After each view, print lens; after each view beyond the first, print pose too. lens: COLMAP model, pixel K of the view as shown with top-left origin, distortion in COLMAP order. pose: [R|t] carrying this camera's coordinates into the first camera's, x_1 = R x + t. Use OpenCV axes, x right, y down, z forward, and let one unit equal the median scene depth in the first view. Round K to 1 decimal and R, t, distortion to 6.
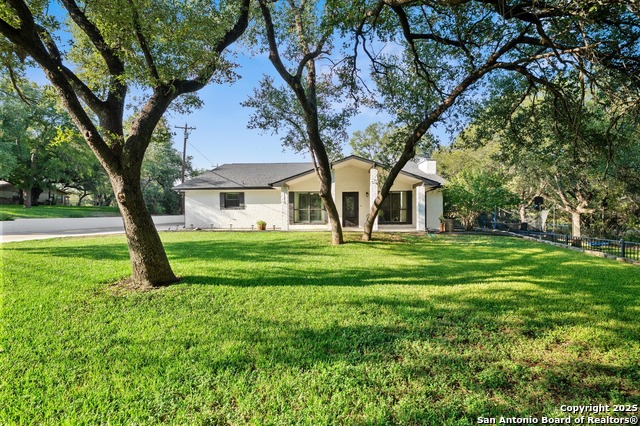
lens RADIAL K [[294.4, 0, 320.0], [0, 294.4, 213.0], [0, 0, 1]] dist [0.000195, 0.000055]
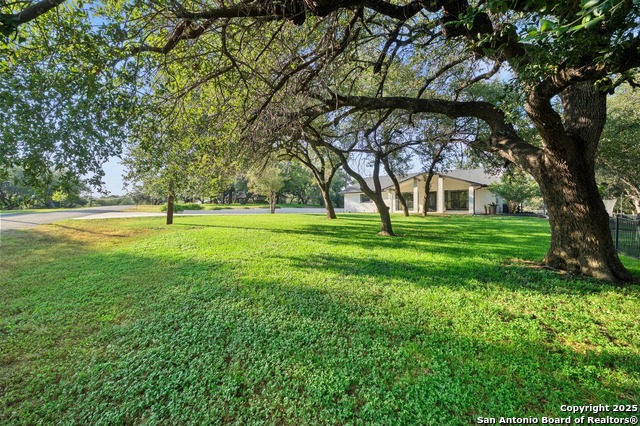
lens RADIAL K [[254.5, 0, 320.0], [0, 254.5, 213.0], [0, 0, 1]] dist [-0.010001, 0.000132]
pose [[0.850328, 0.008567, -0.526184, 0.522880], [-0.003395, 0.999936, 0.010794, 0.063049], [0.526242, -0.007392, 0.850303, -0.944214]]
